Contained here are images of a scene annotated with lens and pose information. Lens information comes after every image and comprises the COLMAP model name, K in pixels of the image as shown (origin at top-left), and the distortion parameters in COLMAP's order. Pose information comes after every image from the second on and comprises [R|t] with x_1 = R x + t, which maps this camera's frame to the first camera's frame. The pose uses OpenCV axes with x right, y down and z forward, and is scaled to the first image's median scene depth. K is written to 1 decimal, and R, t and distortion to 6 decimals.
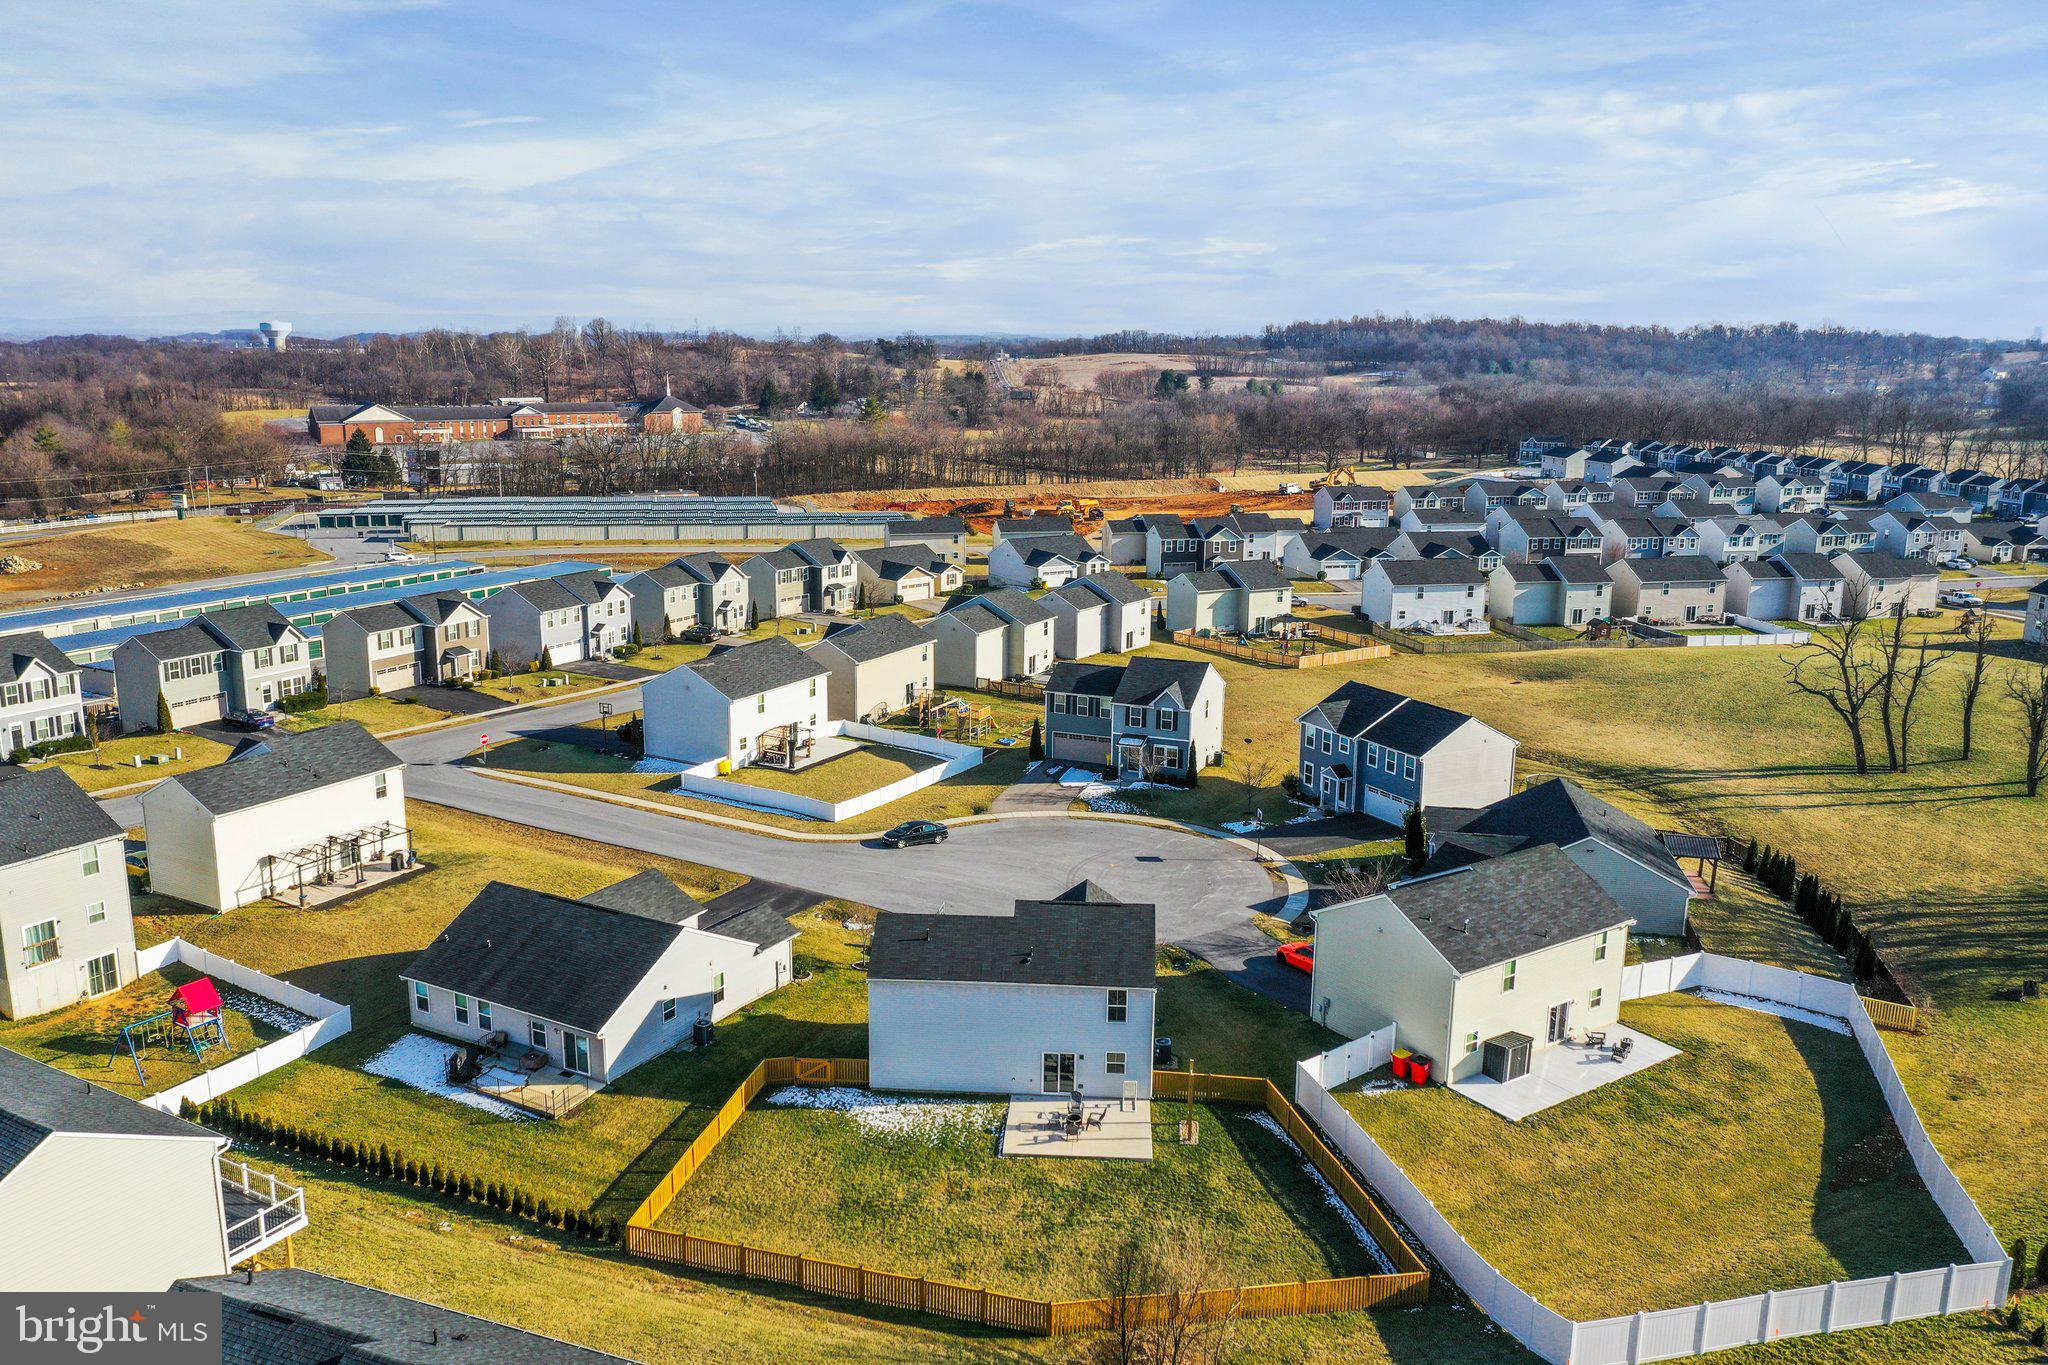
lens RADIAL K [[1608.0, 0, 1015.1], [0, 1608.0, 682.4], [0, 0, 1]] dist [-0.017023, 0.011236]
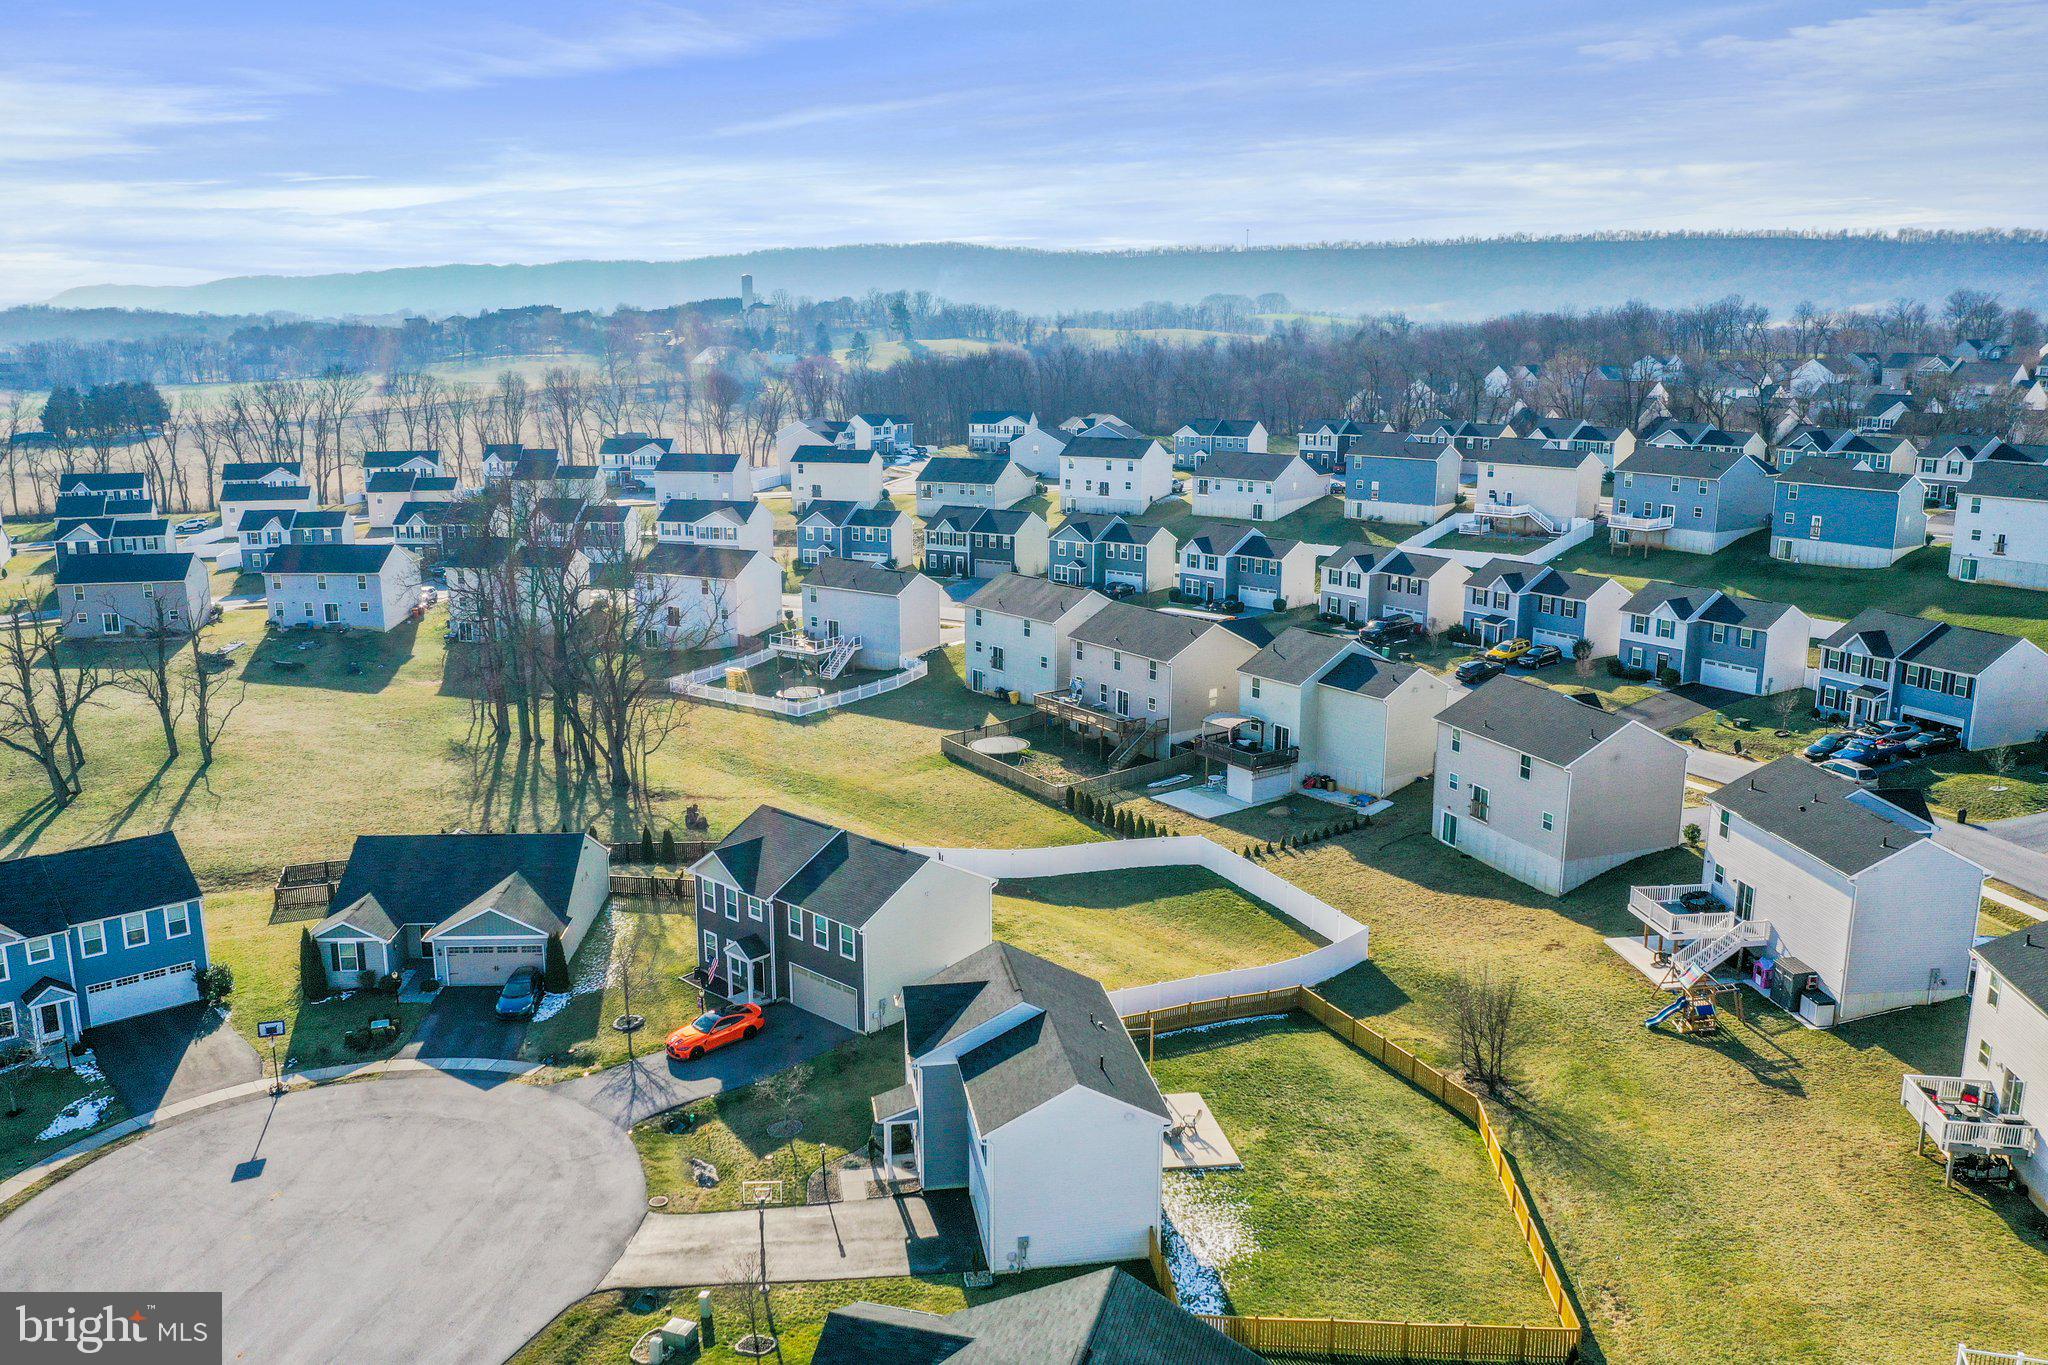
lens RADIAL K [[1608.0, 0, 1015.1], [0, 1608.0, 682.4], [0, 0, 1]] dist [-0.017023, 0.011236]
pose [[-0.226738, -0.222304, 0.948246, -0.455860], [0.205764, 0.940694, 0.269734, -0.150115], [-0.951972, 0.256274, -0.167549, 0.658712]]
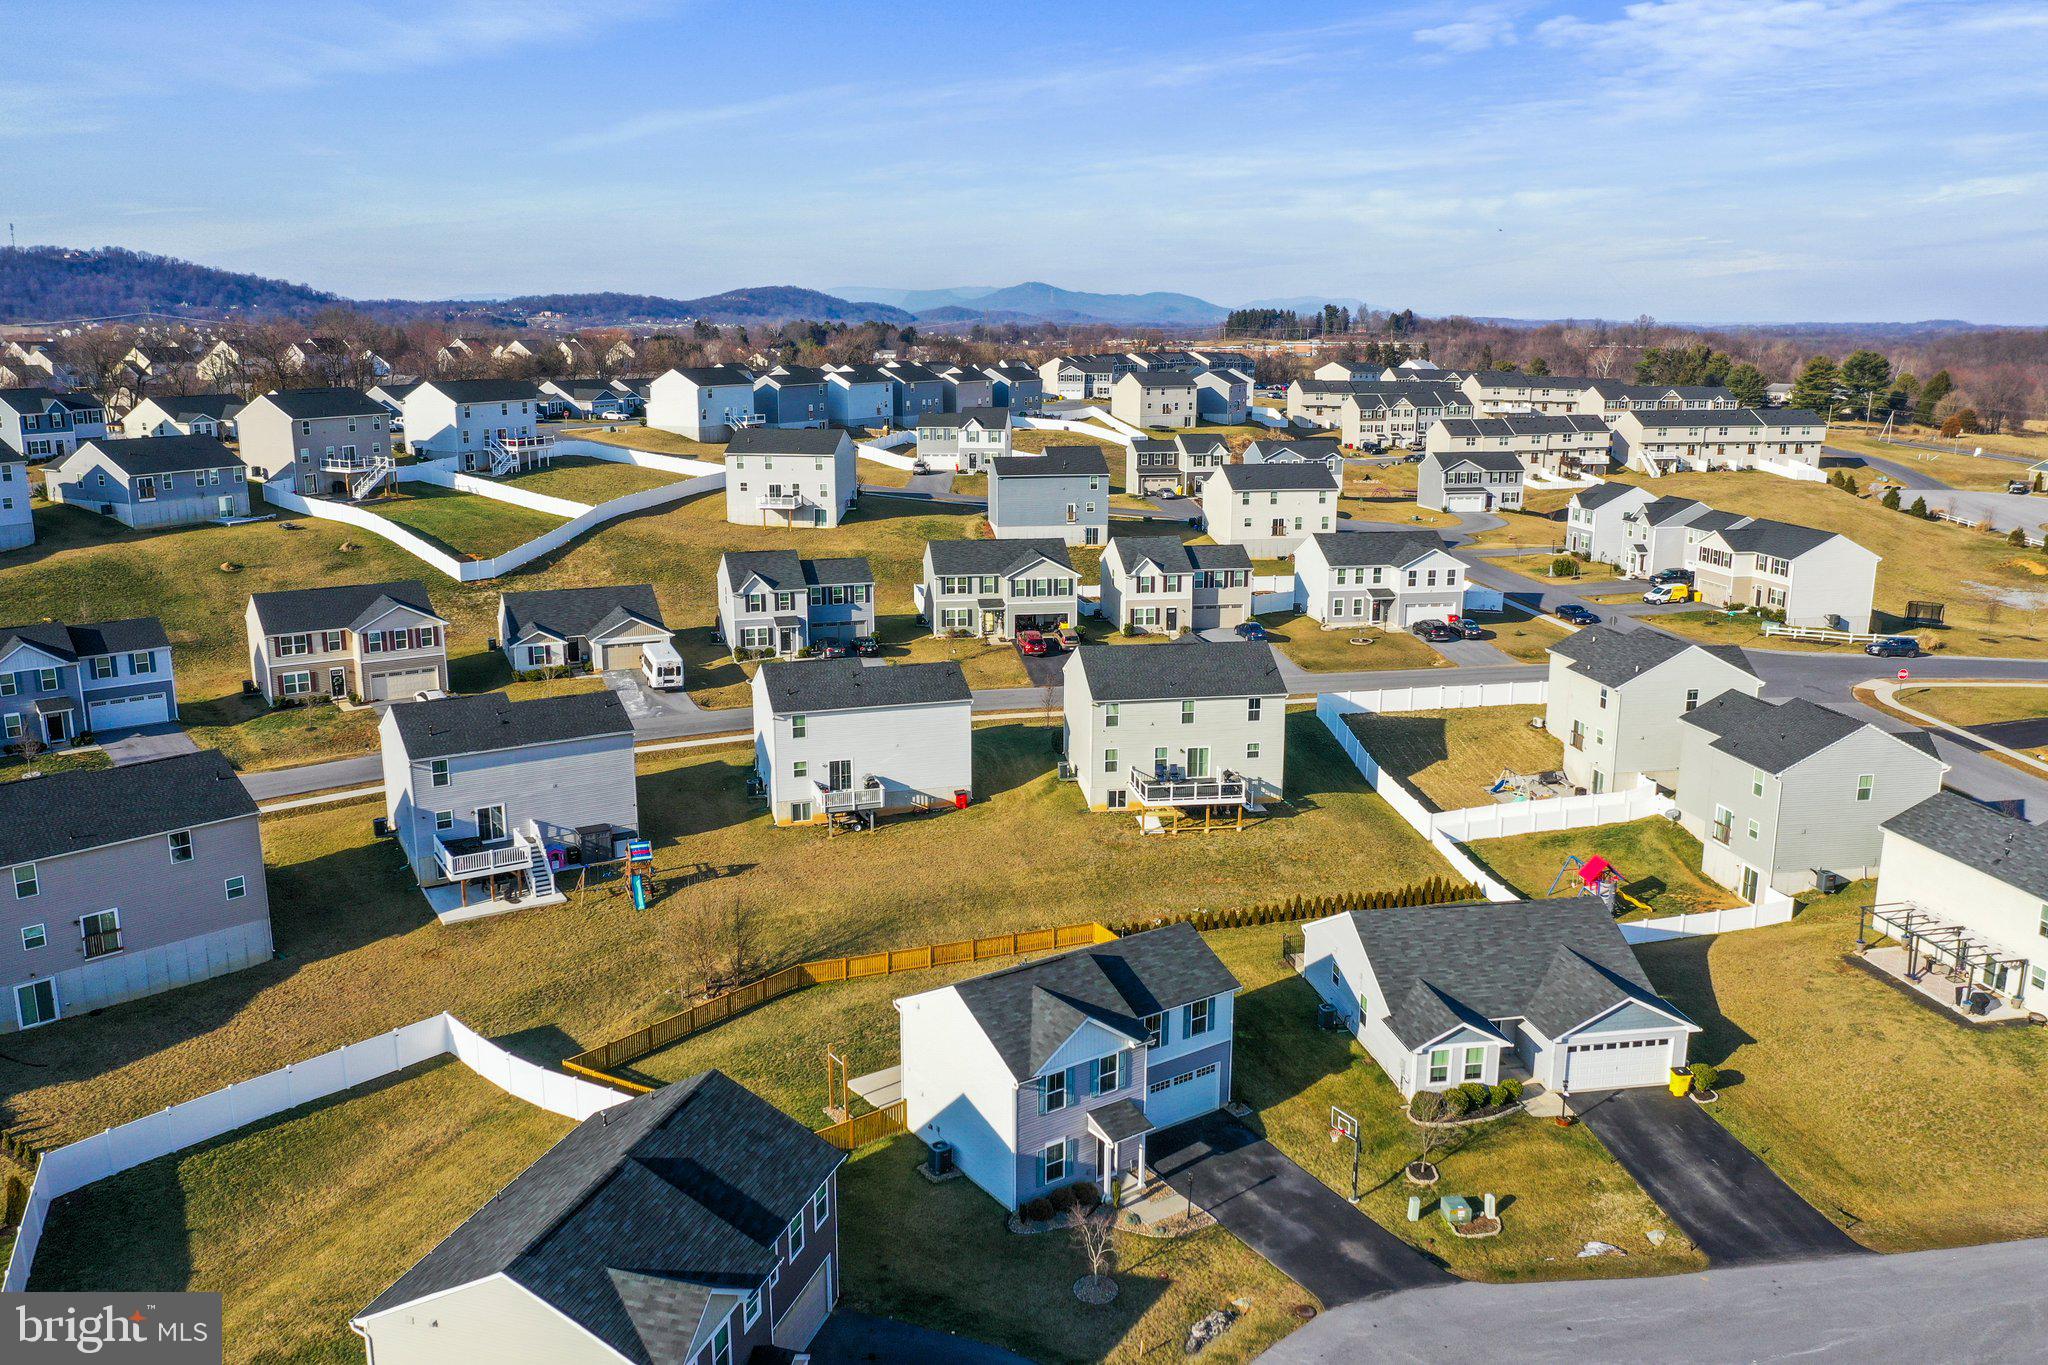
lens RADIAL K [[1608.0, 0, 1015.1], [0, 1608.0, 682.4], [0, 0, 1]] dist [-0.017023, 0.011236]
pose [[-0.782515, 0.129033, -0.609114, 0.328018], [-0.141091, 0.916094, 0.375319, -0.194028], [0.606435, 0.379634, -0.698653, 0.918558]]
